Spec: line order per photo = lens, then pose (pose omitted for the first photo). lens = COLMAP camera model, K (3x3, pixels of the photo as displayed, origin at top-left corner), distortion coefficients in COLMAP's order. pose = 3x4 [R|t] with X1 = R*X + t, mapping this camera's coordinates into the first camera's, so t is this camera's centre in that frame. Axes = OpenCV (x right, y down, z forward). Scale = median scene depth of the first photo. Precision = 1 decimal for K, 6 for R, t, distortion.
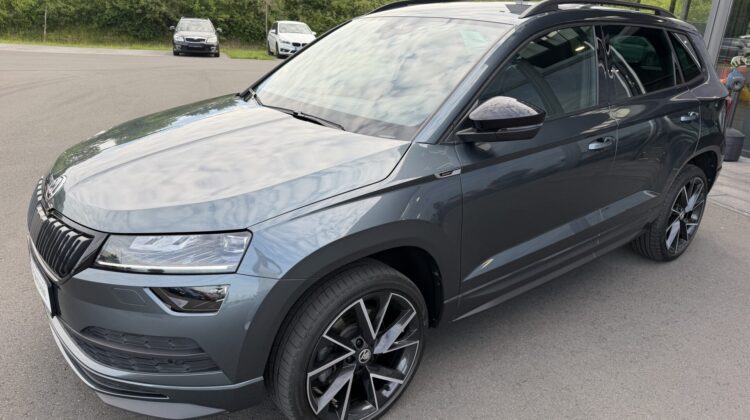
lens RADIAL K [[560.5, 0, 375.0], [0, 560.5, 210.0], [0, 0, 1]] dist [0.000253, 0.002109]
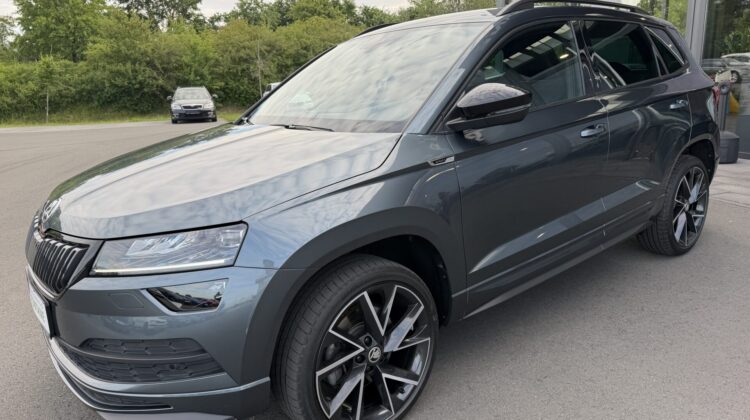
lens RADIAL K [[560.5, 0, 375.0], [0, 560.5, 210.0], [0, 0, 1]] dist [0.000253, 0.002109]
pose [[0.995842, -0.090887, -0.006138, 0.009658], [0.089647, 0.989758, -0.111100, 0.112628], [0.016173, 0.110087, 0.993790, 0.015825]]
